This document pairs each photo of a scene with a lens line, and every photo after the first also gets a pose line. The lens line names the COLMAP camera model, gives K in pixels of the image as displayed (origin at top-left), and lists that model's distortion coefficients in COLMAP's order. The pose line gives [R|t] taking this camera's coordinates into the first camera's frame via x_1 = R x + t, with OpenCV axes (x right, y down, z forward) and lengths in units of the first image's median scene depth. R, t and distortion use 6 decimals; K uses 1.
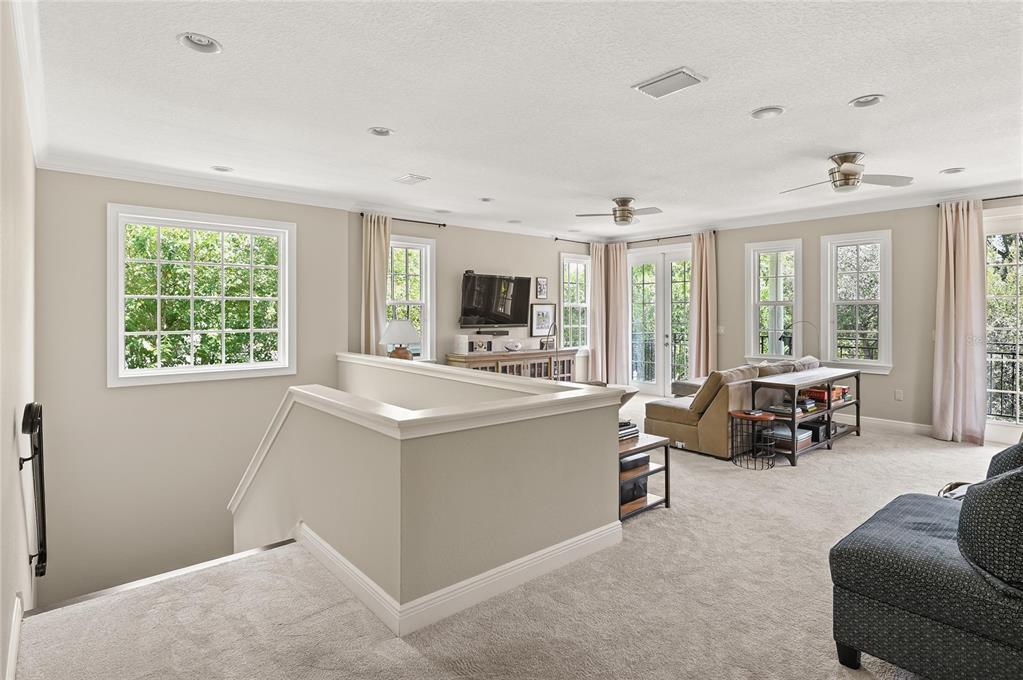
lens RADIAL K [[521.8, 0, 508.8], [0, 521.8, 311.0], [0, 0, 1]] dist [0.000765, 0.000215]
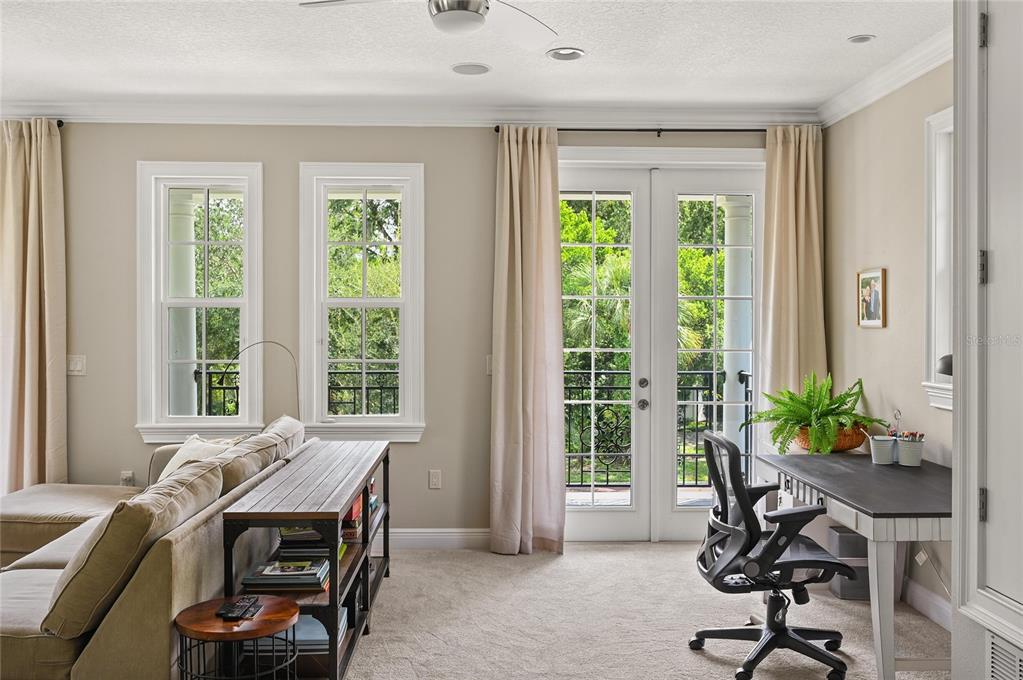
lens RADIAL K [[899.5, 0, 509.8], [0, 899.5, 332.0], [0, 0, 1]] dist [0.003664, 0.008907]
pose [[0.627274, -0.009021, 0.778746, 0.102122], [-0.004083, 0.999881, 0.014871, -0.002108], [-0.778788, -0.012508, 0.627163, 0.445268]]
